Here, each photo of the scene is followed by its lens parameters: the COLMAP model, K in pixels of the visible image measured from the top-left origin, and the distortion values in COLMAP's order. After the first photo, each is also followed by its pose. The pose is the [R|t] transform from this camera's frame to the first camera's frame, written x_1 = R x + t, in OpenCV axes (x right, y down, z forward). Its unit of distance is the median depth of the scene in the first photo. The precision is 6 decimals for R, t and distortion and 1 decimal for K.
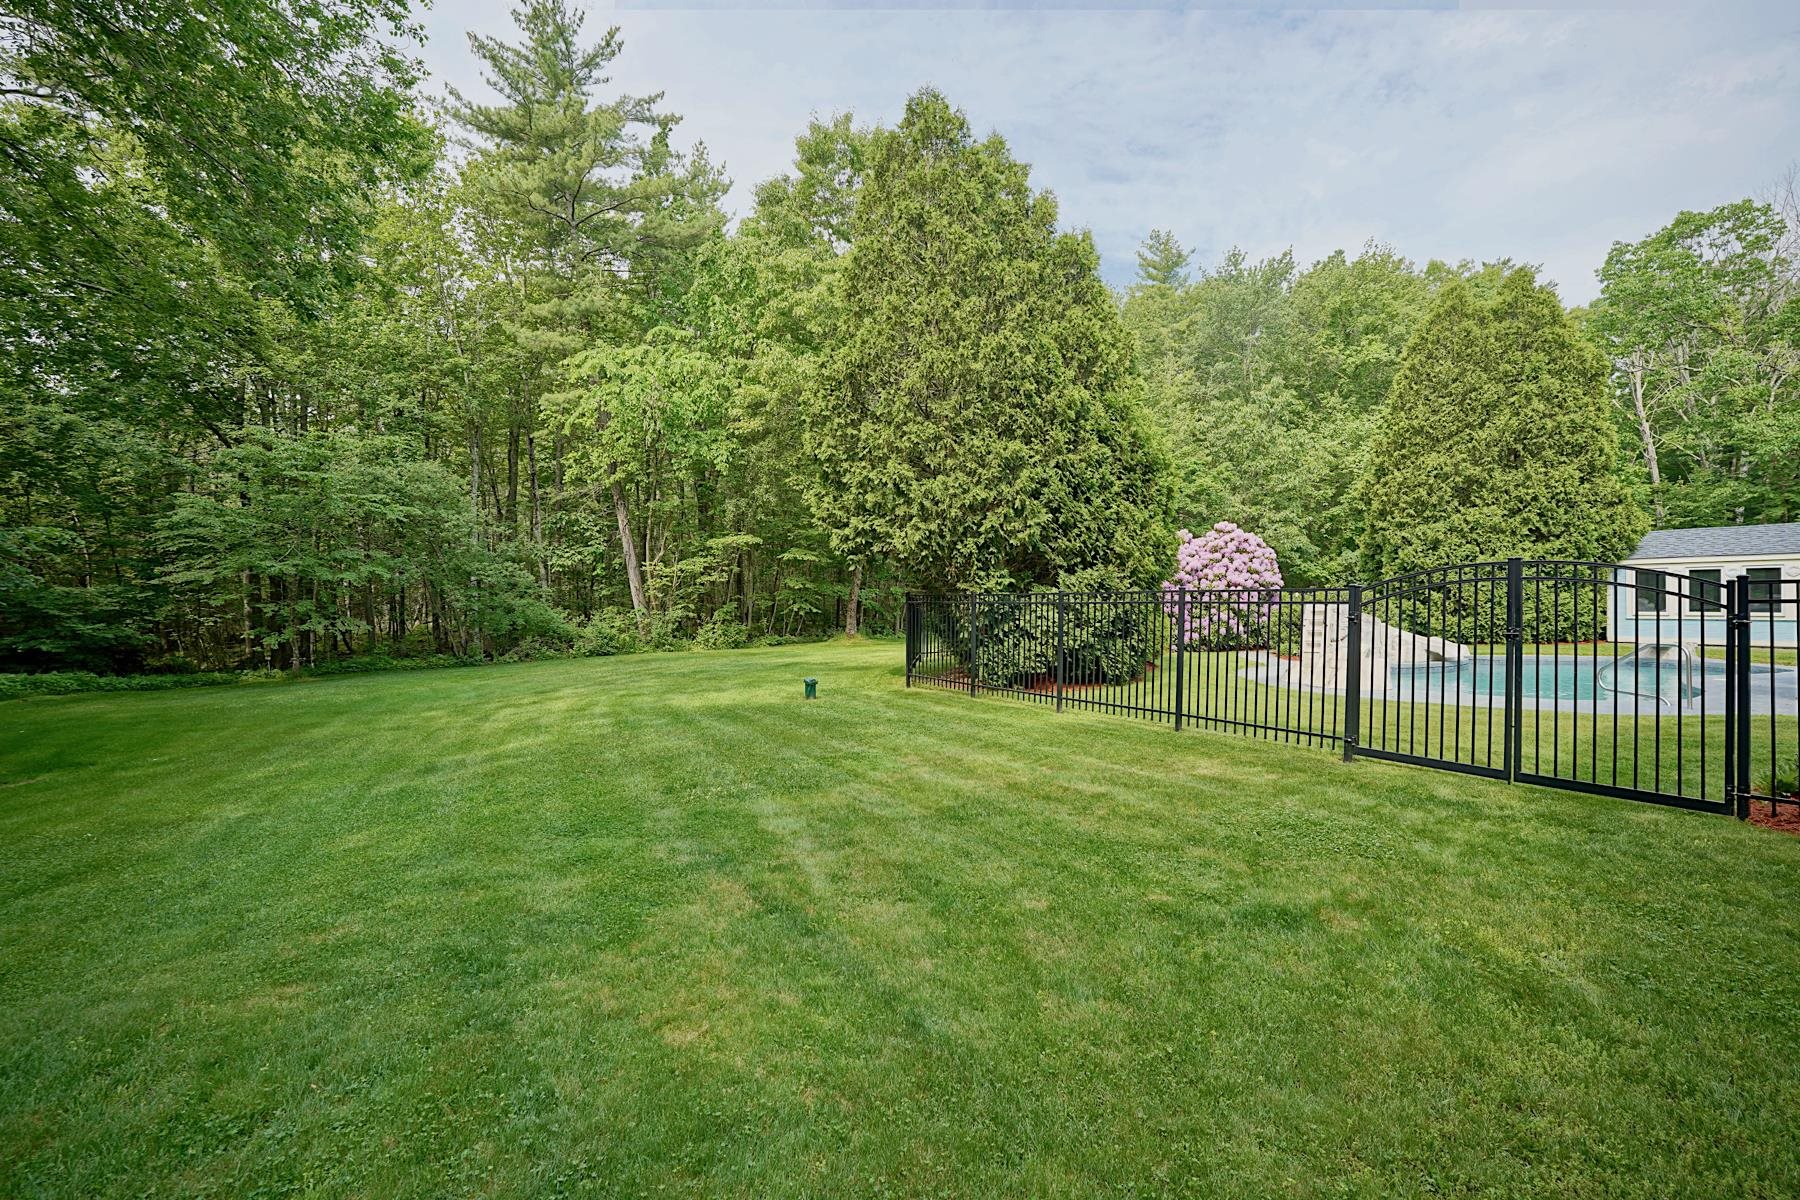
lens RADIAL K [[749.6, 0, 902.4], [0, 749.6, 607.5], [0, 0, 1]] dist [0.000202, -0.000010]
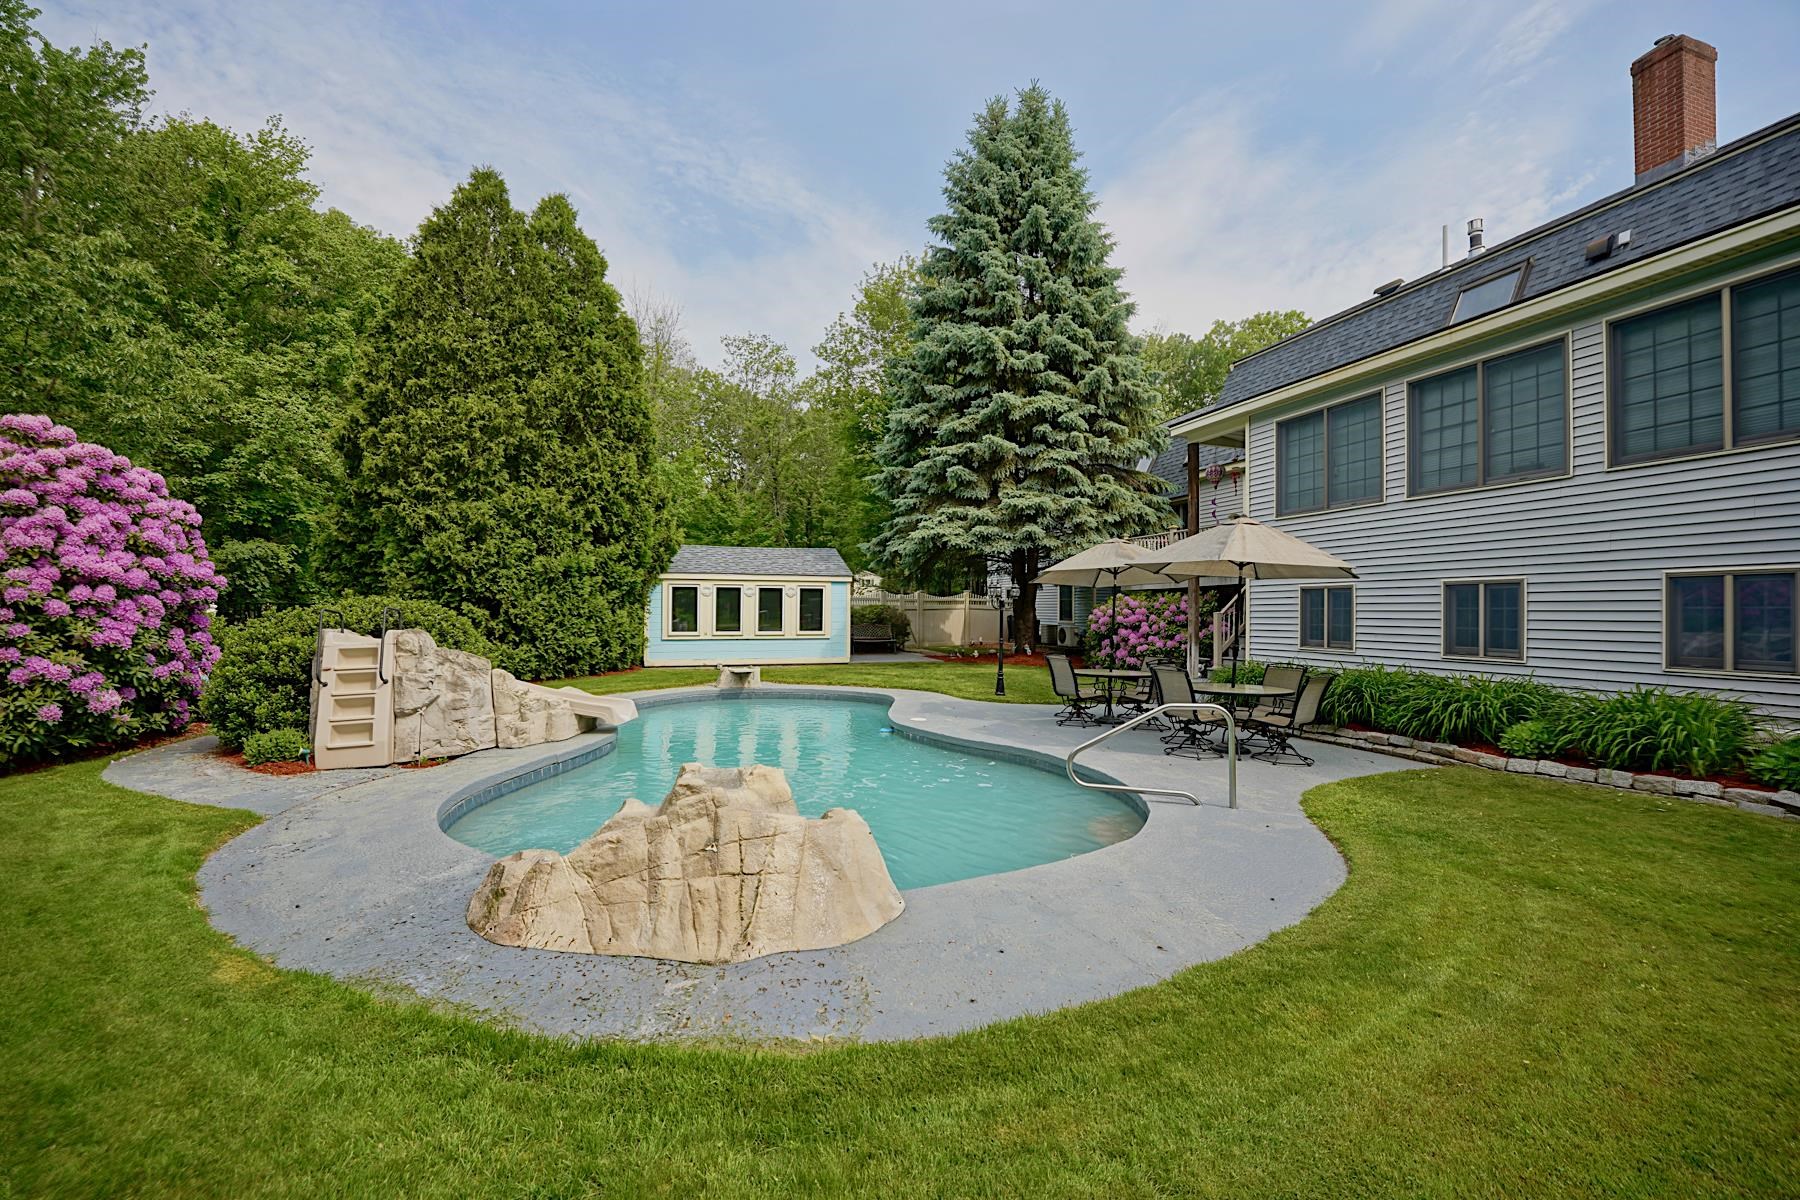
lens RADIAL K [[722.3, 0, 908.4], [0, 722.3, 604.0], [0, 0, 1]] dist [-0.024221, -0.000114]
pose [[0.203426, 0.017024, 0.978942, 0.188265], [0.004737, 0.999820, -0.018371, -0.010065], [-0.979079, 0.008374, 0.203309, 0.532091]]
